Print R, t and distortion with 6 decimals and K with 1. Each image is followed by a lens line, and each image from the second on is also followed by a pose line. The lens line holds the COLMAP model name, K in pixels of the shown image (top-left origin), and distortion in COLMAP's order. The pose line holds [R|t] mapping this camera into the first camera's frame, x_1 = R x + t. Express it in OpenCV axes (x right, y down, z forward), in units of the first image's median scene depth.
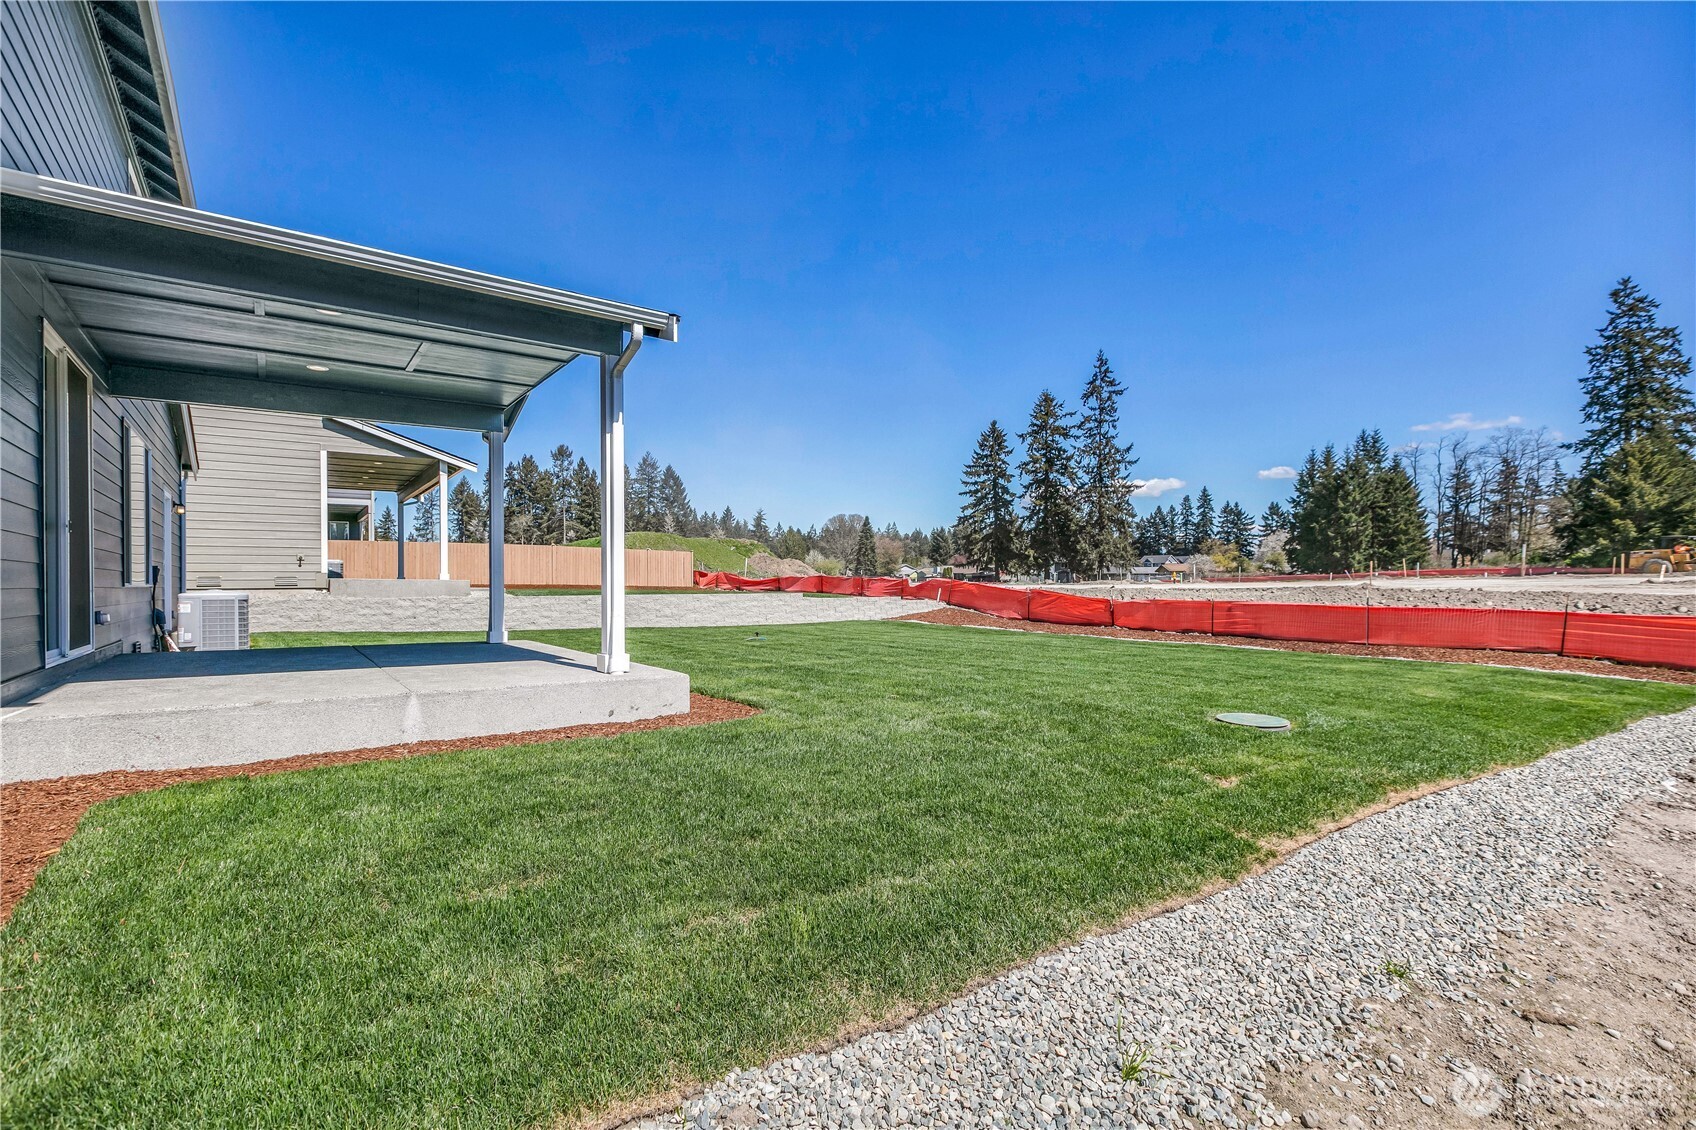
lens RADIAL K [[780.6, 0, 848.2], [0, 780.6, 582.3], [0, 0, 1]] dist [-0.000472, -0.000045]
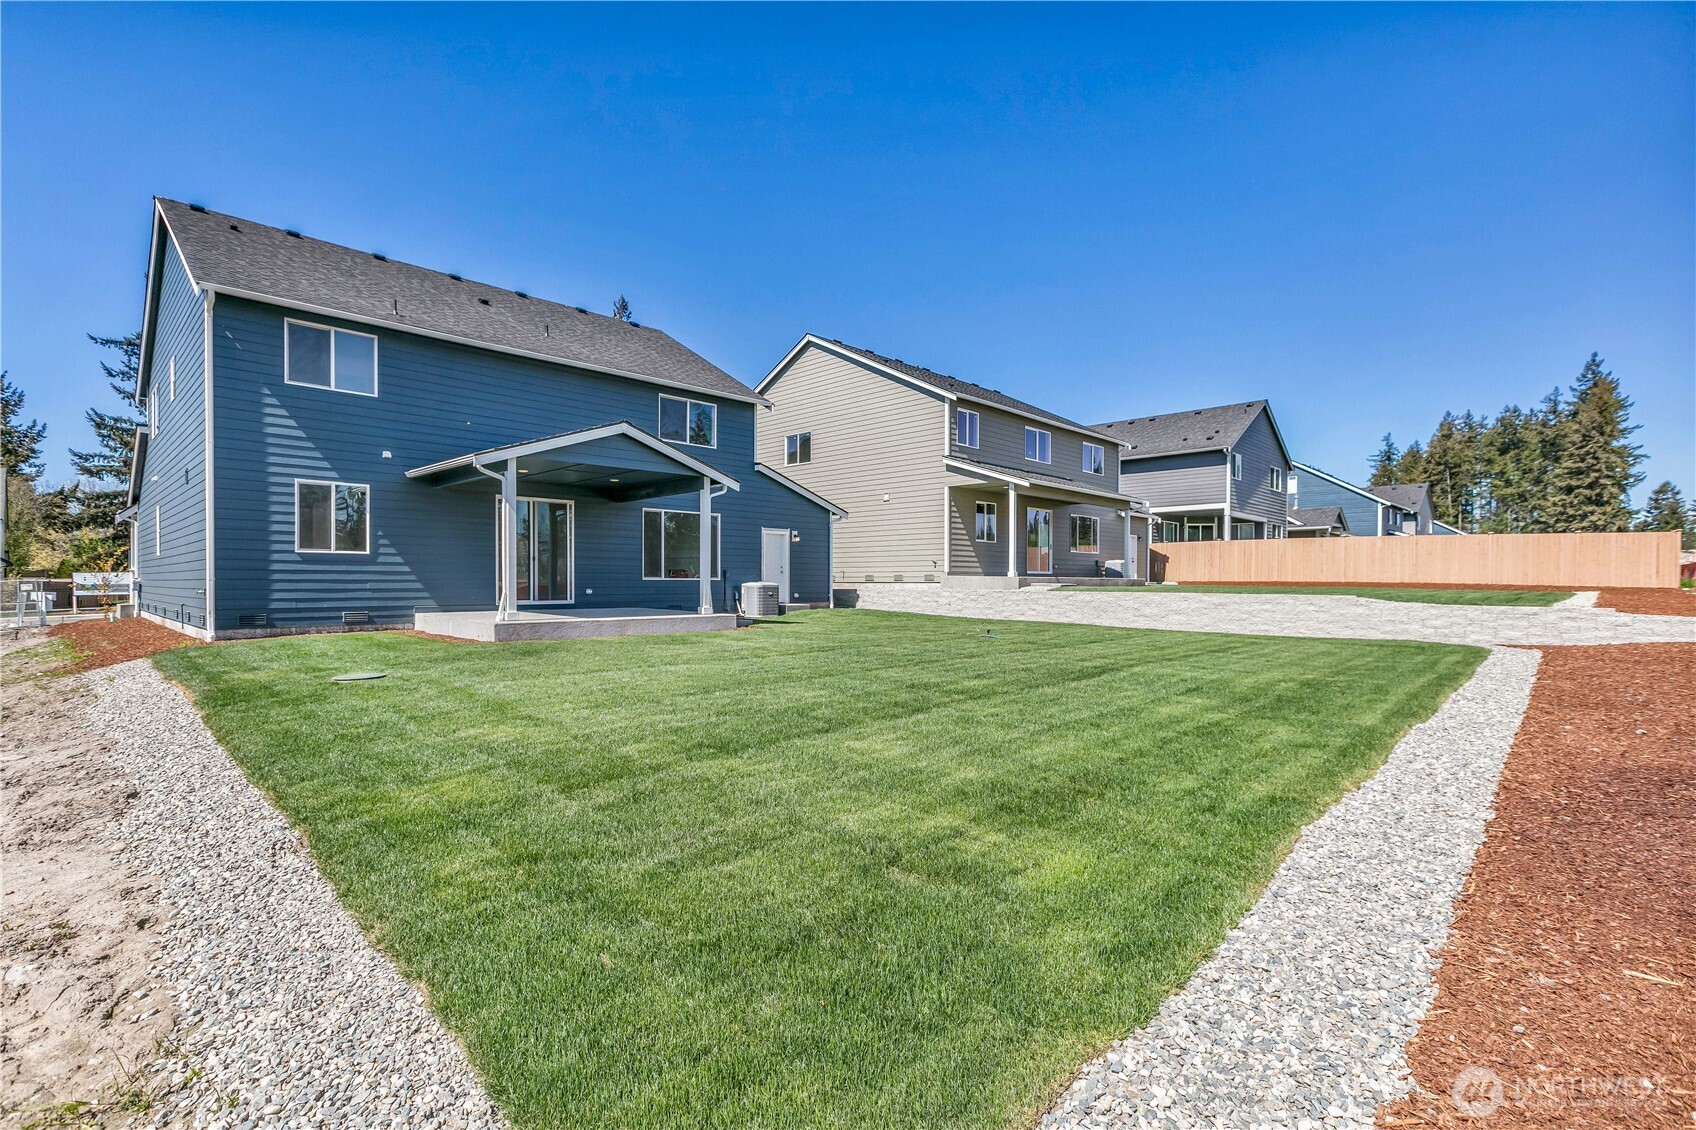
lens RADIAL K [[780.6, 0, 848.2], [0, 780.6, 582.3], [0, 0, 1]] dist [-0.000472, -0.000045]
pose [[0.173273, 0.006601, -0.984852, 0.564742], [-0.003167, 0.999976, 0.006145, -0.000863], [0.984869, 0.002054, 0.173290, 0.451472]]
